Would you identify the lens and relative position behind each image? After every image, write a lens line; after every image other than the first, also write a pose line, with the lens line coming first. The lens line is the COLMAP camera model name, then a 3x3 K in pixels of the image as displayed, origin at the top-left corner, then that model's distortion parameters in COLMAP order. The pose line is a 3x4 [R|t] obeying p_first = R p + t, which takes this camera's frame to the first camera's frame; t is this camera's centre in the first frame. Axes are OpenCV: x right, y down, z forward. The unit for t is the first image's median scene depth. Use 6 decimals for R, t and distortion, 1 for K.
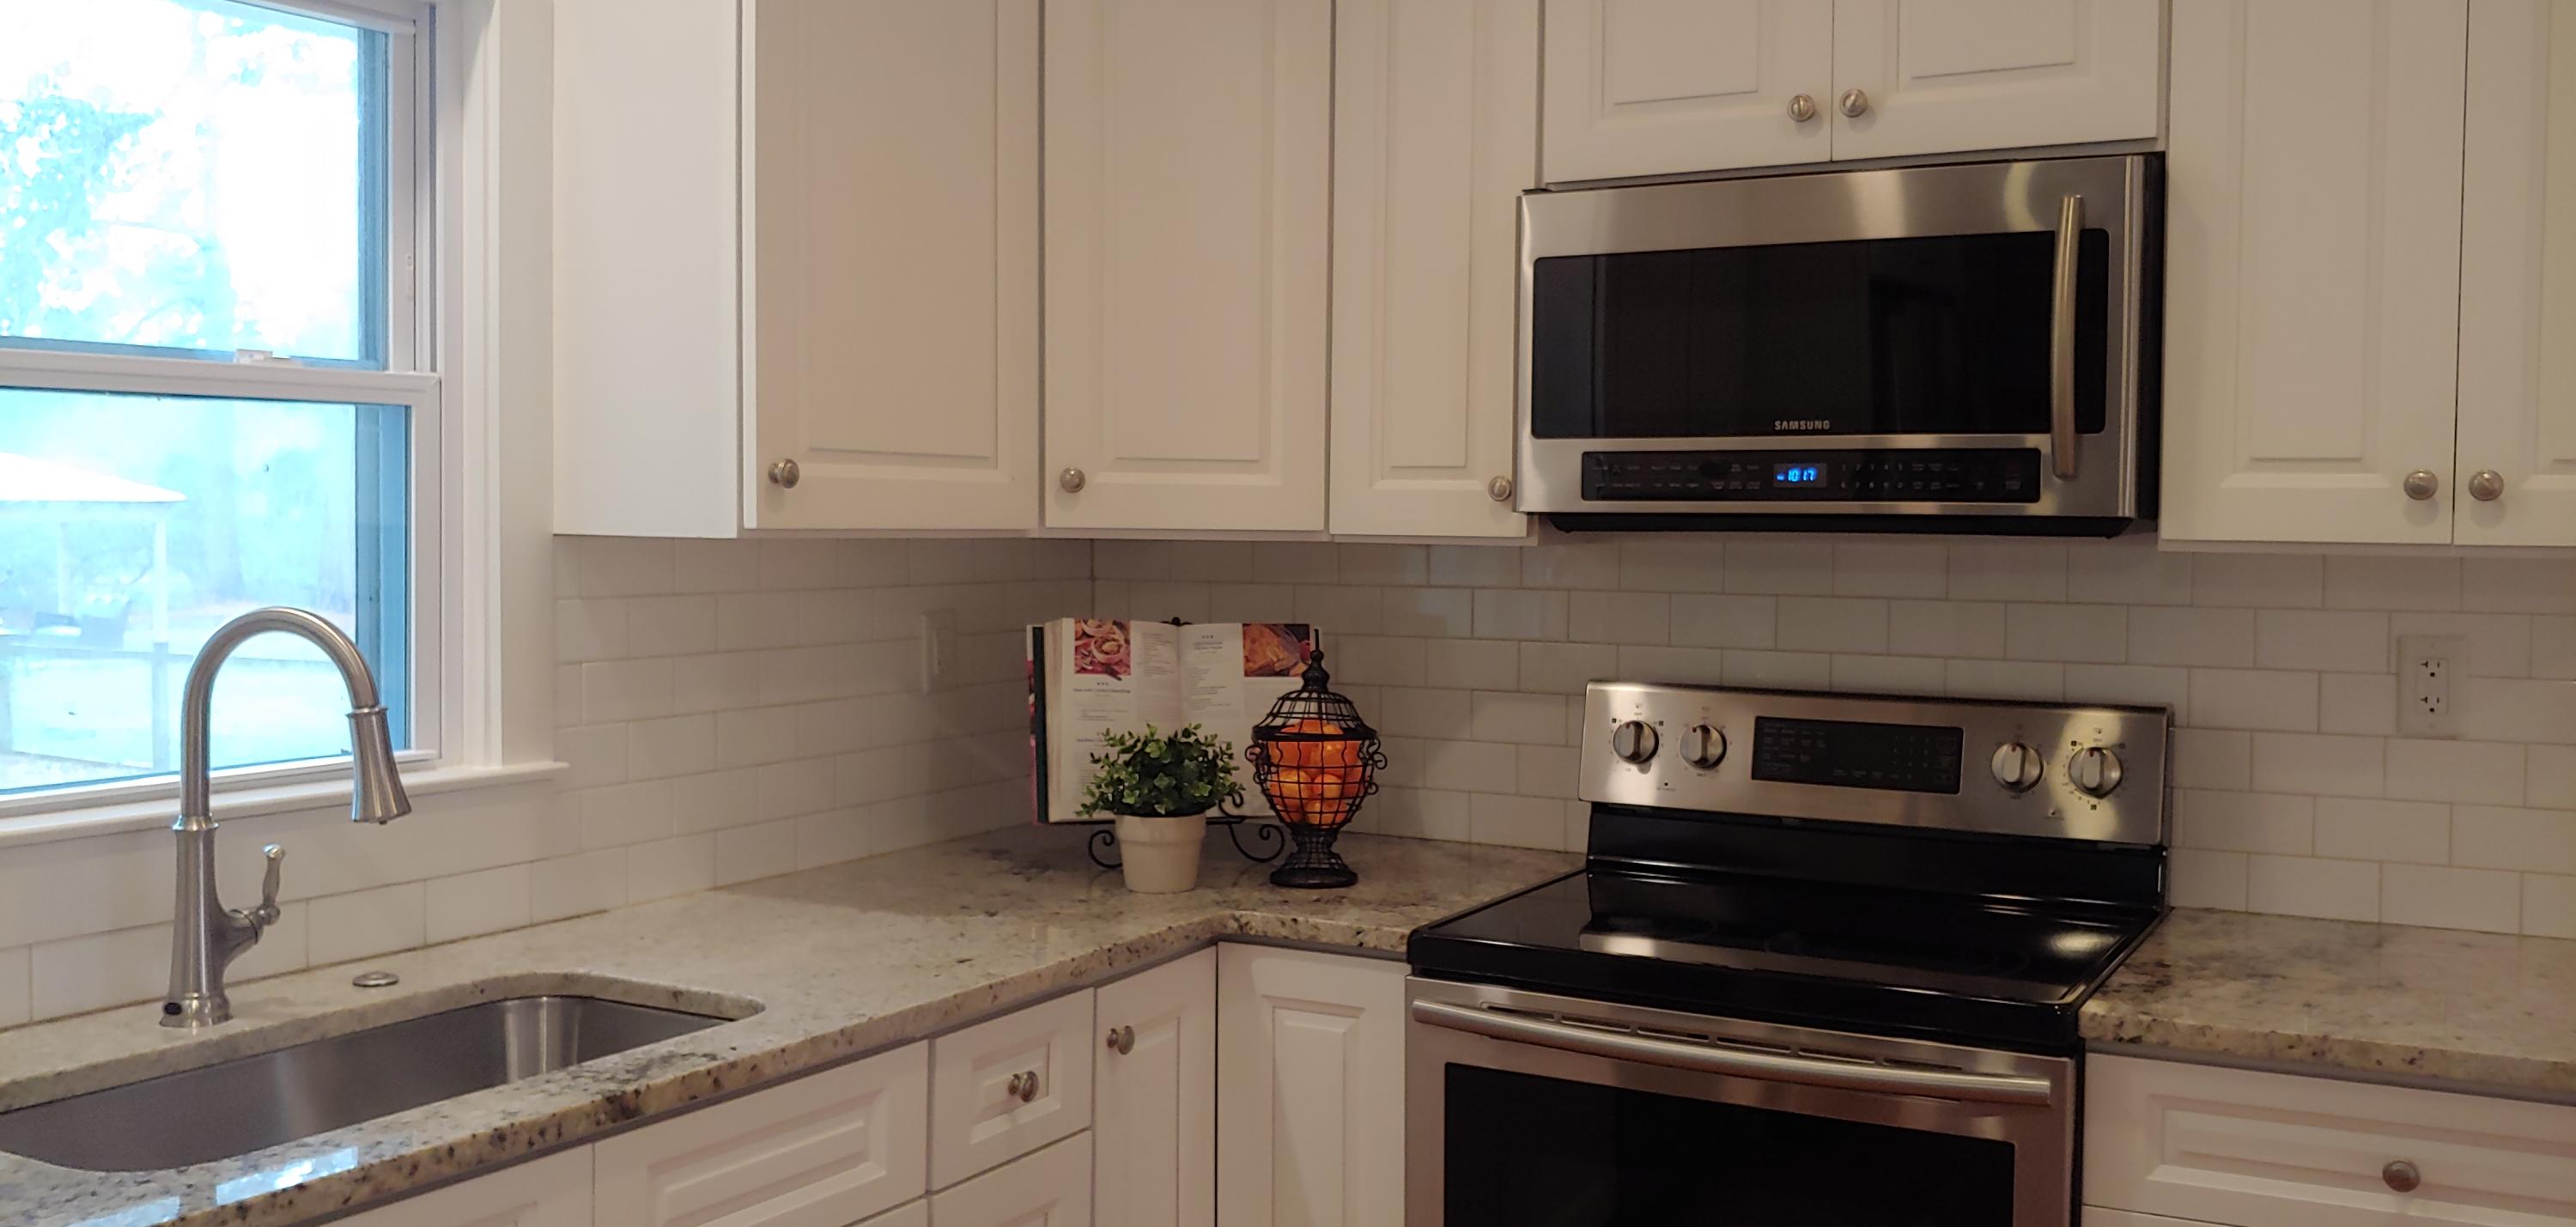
lens RADIAL K [[2251.2, 0, 1288.0], [0, 2251.2, 613.5], [0, 0, 1]] dist [0.214834, -0.697775]
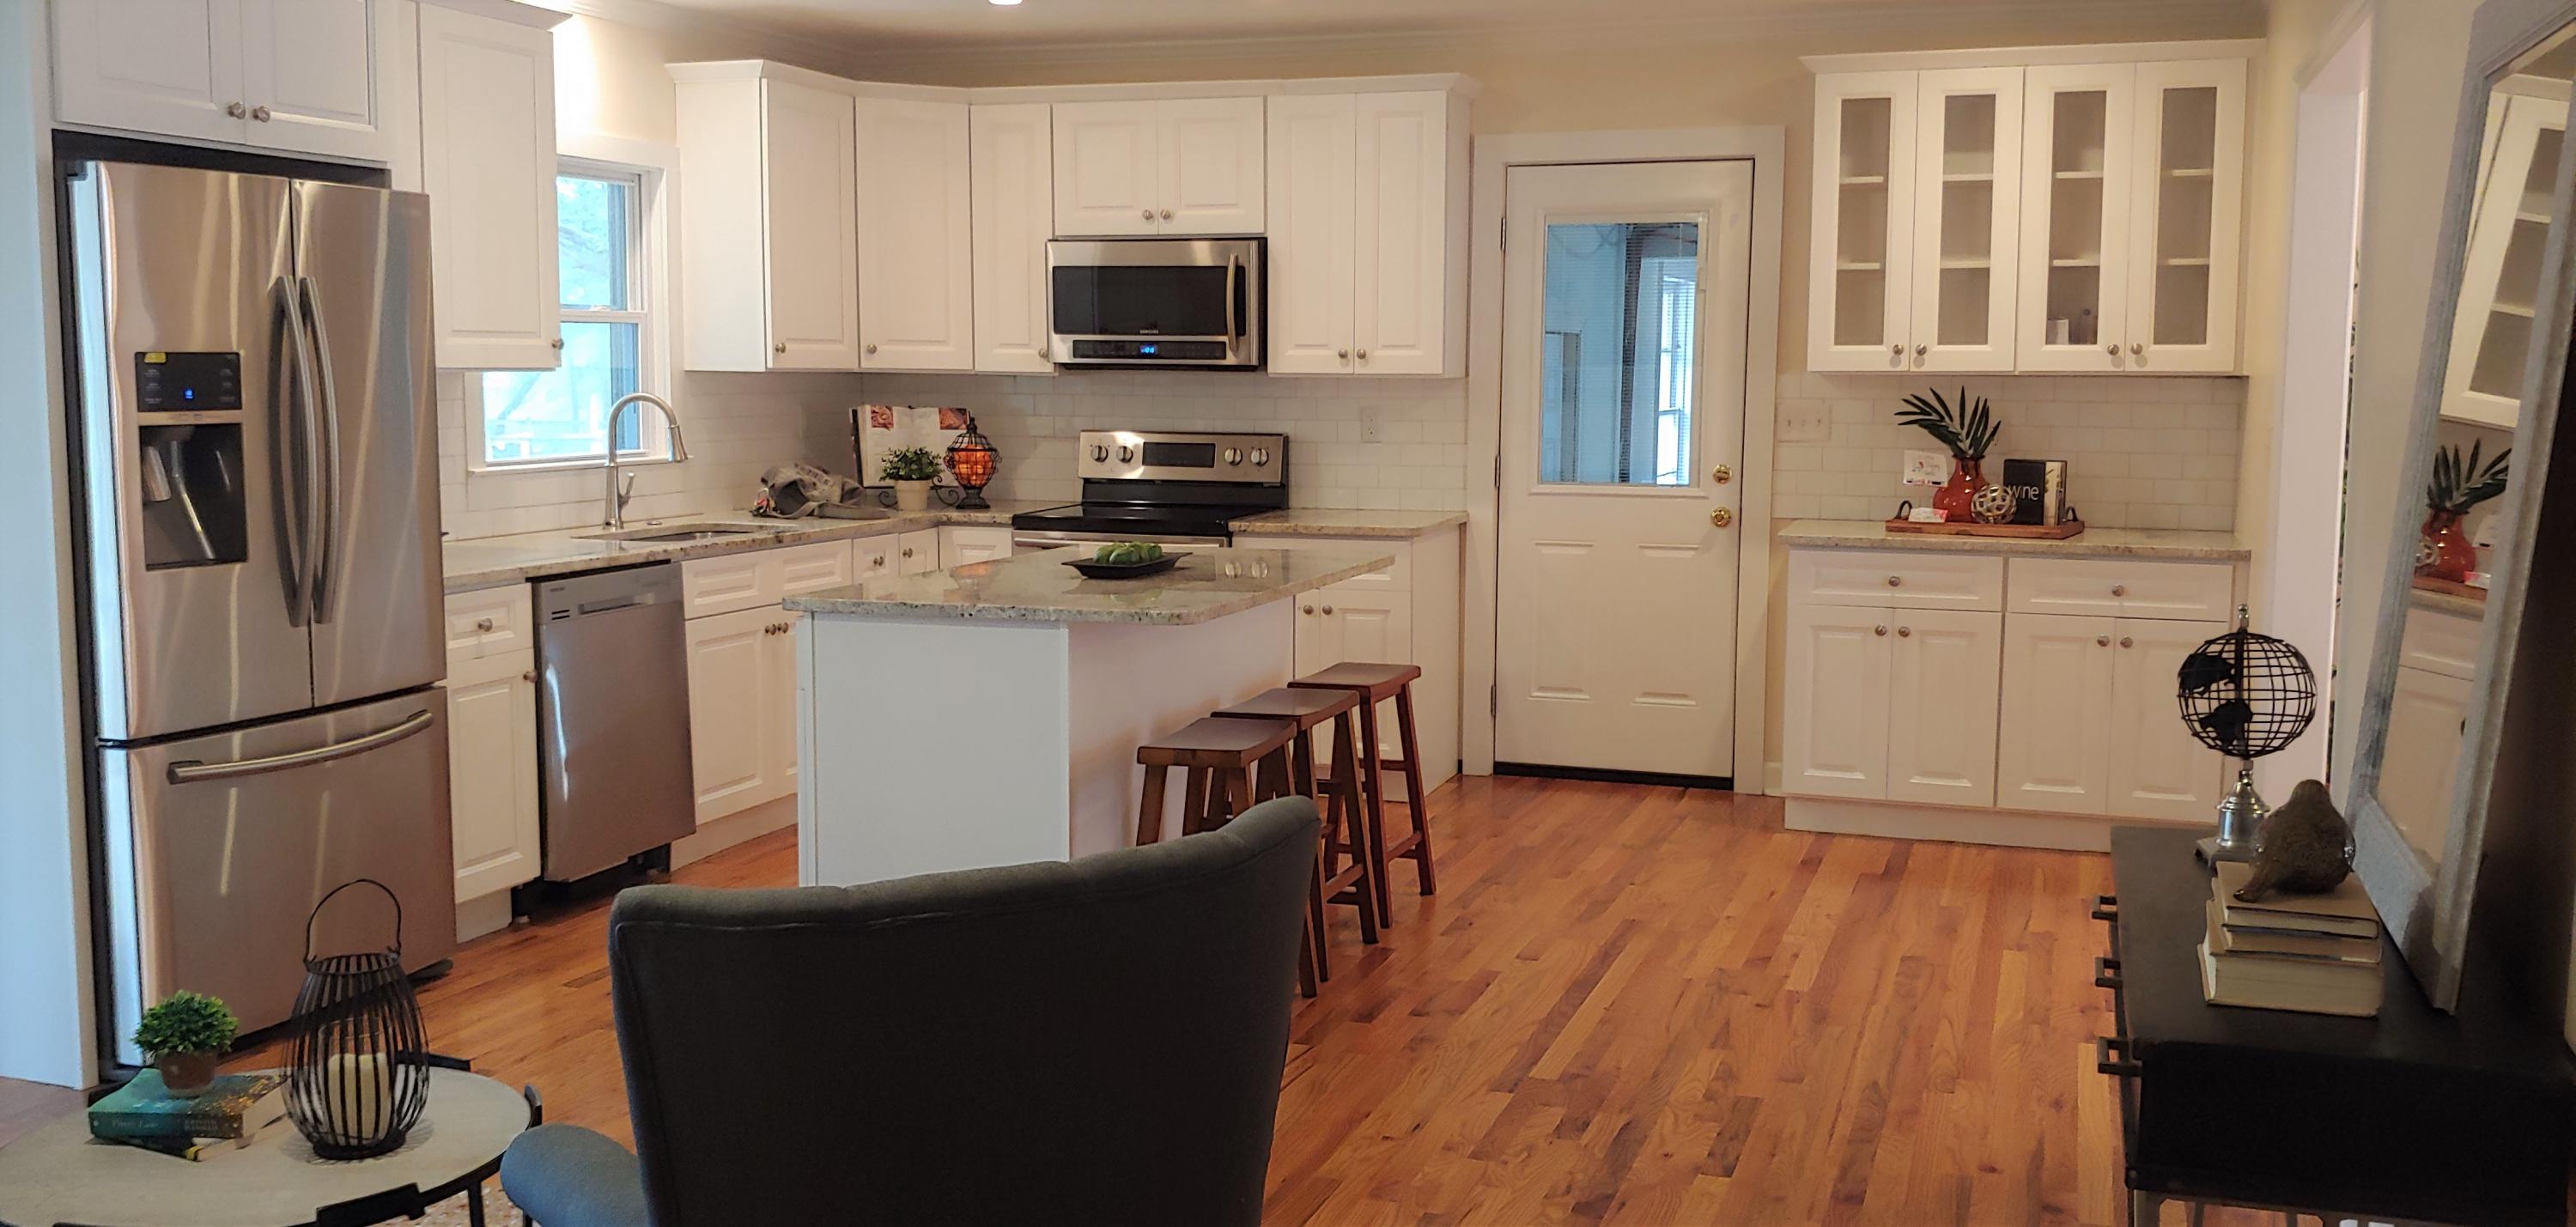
lens RADIAL K [[2239.4, 0, 1287.3], [0, 2239.4, 595.7], [0, 0, 1]] dist [0.288069, -0.673427]
pose [[0.982125, -0.022715, 0.186853, -0.124459], [0.011249, 0.998000, 0.062197, 0.066927], [-0.187892, -0.058983, 0.980417, -1.662619]]
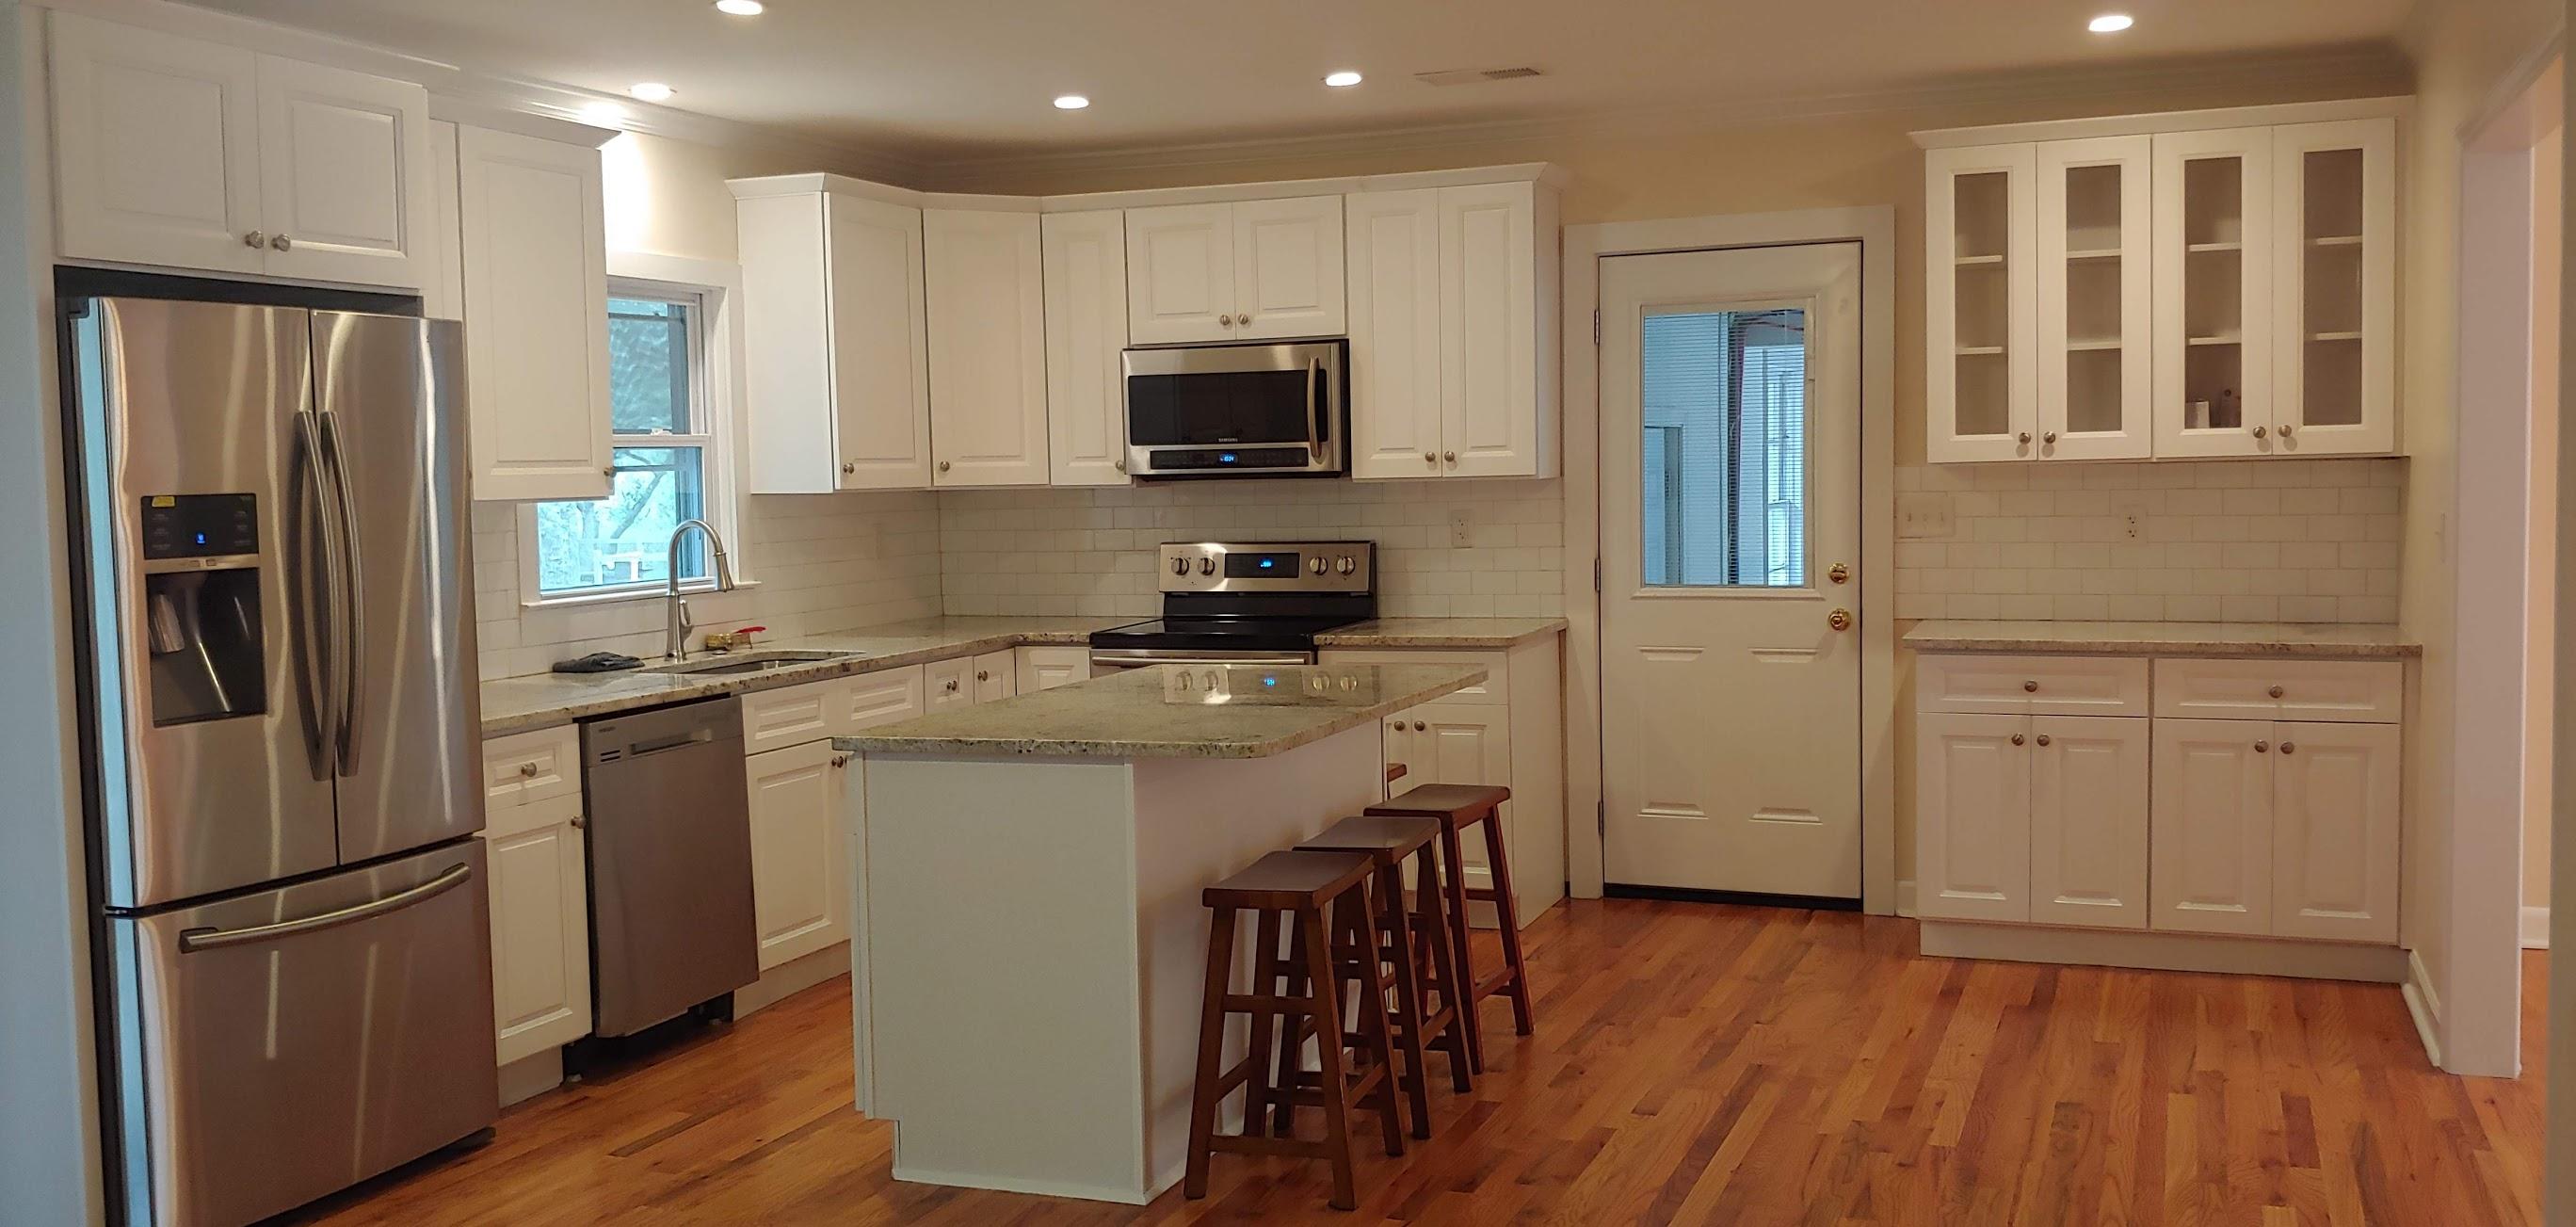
lens RADIAL K [[2203.5, 0, 1288.0], [0, 2203.5, 613.5], [0, 0, 1]] dist [0.265165, -0.699781]
pose [[0.989417, -0.039788, 0.139537, -0.072551], [0.036628, 0.999013, 0.025142, 0.056219], [-0.140400, -0.019765, 0.989898, -1.507566]]
